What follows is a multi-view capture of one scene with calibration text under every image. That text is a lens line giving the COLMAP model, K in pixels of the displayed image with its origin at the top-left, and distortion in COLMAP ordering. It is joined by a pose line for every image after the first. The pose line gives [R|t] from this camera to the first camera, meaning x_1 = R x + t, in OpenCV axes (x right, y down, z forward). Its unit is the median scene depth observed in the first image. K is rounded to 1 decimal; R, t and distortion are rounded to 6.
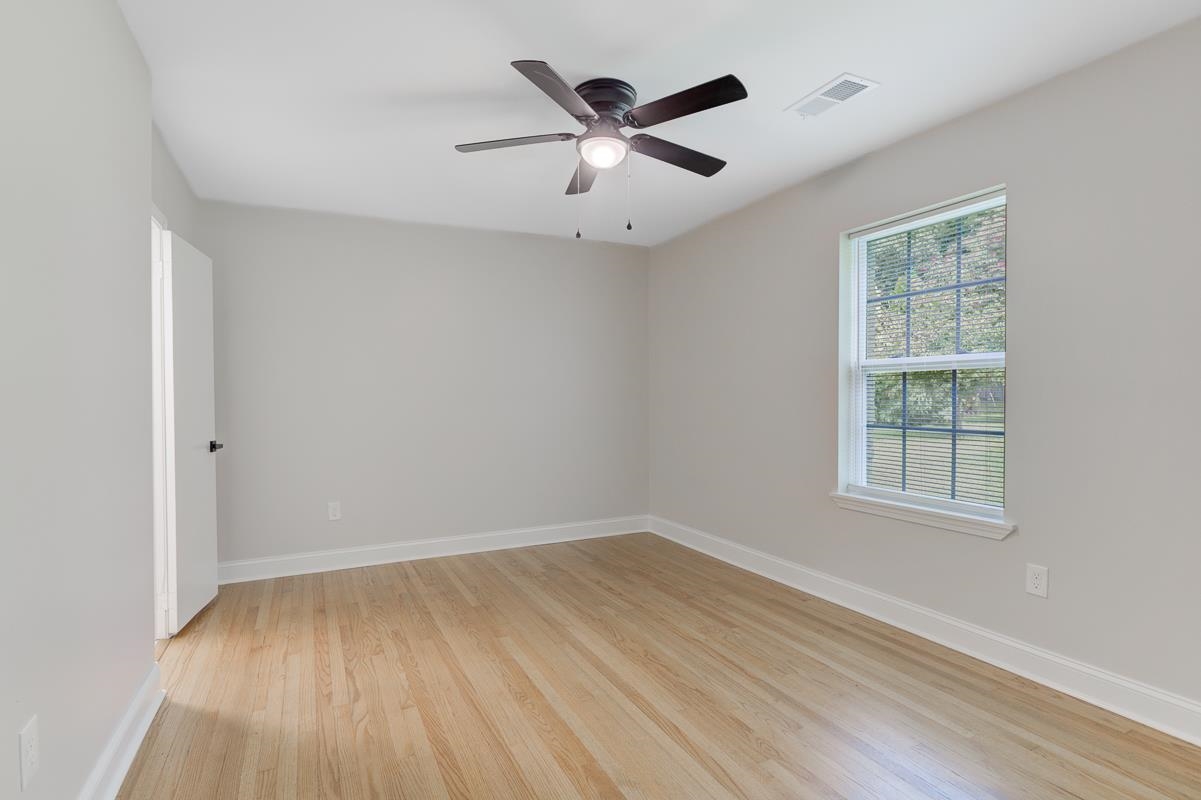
lens RADIAL K [[576.3, 0, 600.8], [0, 576.3, 401.1], [0, 0, 1]] dist [-0.000987, -0.000430]
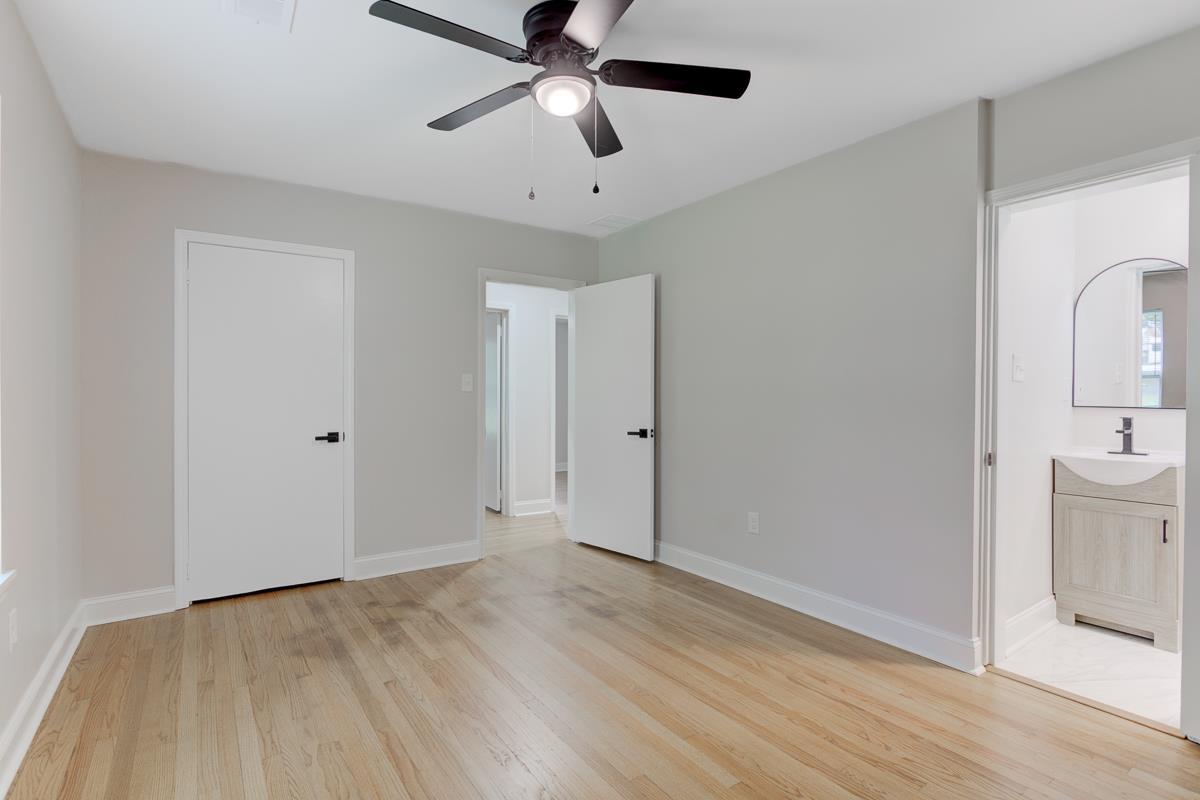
lens RADIAL K [[575.8, 0, 600.4], [0, 575.8, 399.8], [0, 0, 1]] dist [-0.000987, -0.000430]
pose [[-0.990181, 0.002811, -0.139760, 0.071006], [0.001432, 0.999949, 0.009966, -0.011943], [0.139781, 0.009668, -0.990135, 1.907567]]
